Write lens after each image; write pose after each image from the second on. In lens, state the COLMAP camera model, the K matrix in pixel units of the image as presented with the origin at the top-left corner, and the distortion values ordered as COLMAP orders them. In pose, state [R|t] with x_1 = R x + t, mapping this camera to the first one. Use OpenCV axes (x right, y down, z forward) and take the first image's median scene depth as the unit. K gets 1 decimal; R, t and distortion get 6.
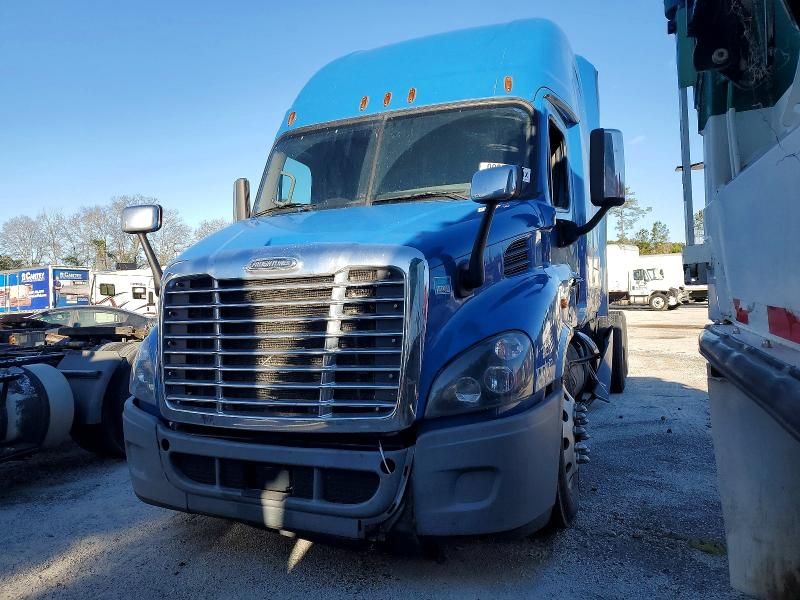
lens RADIAL K [[621.7, 0, 388.5], [0, 621.7, 263.0], [0, 0, 1]] dist [0.012102, -0.000533]
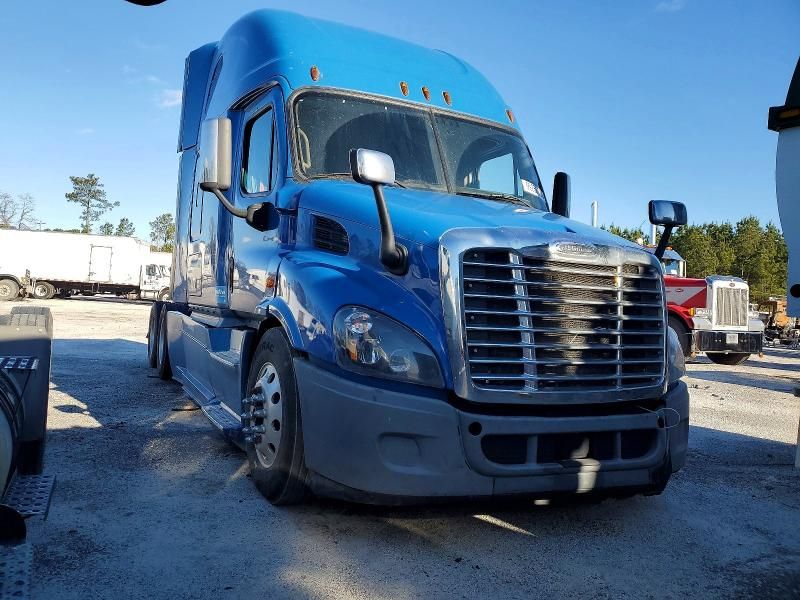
lens RADIAL K [[621.7, 0, 388.5], [0, 621.7, 263.0], [0, 0, 1]] dist [0.012102, -0.000533]
pose [[0.653045, 0.110822, 0.749167, -1.127669], [-0.115225, 0.992258, -0.046341, 0.105796], [-0.748502, -0.056060, 0.660758, 0.497808]]
